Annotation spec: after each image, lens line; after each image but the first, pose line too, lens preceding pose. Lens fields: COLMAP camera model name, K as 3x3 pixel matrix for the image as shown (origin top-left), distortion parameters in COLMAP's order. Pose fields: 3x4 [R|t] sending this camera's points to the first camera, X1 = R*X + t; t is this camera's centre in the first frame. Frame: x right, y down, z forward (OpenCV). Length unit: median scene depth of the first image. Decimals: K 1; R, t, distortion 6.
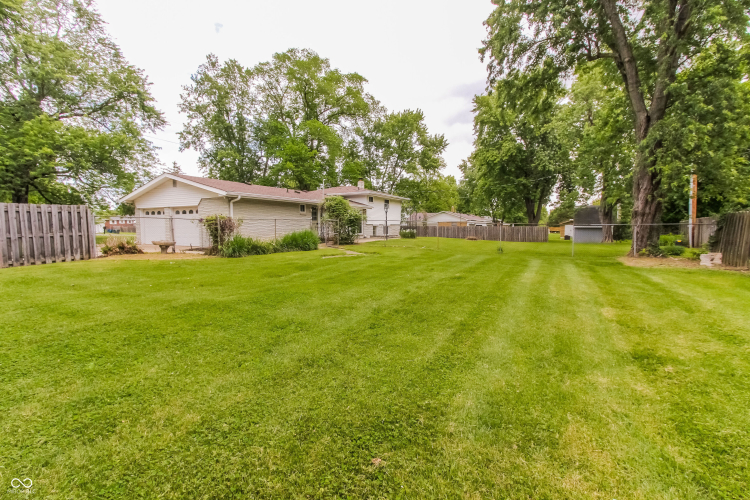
lens RADIAL K [[353.7, 0, 388.1], [0, 353.7, 250.0], [0, 0, 1]] dist [0.003599, 0.000990]
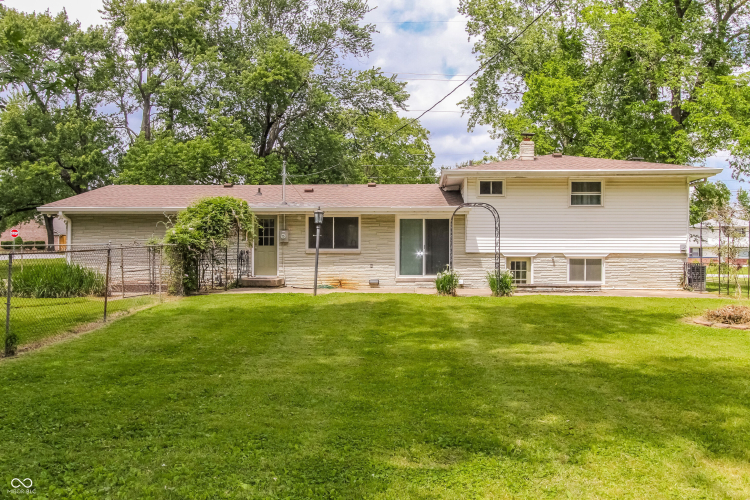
lens RADIAL K [[667.9, 0, 378.4], [0, 667.9, 256.1], [0, 0, 1]] dist [-0.003379, 0.004504]
pose [[0.368276, 0.010429, -0.929658, 0.562643], [-0.064925, 0.997784, -0.014526, -0.049982], [0.927447, 0.065708, 0.368137, 0.607592]]
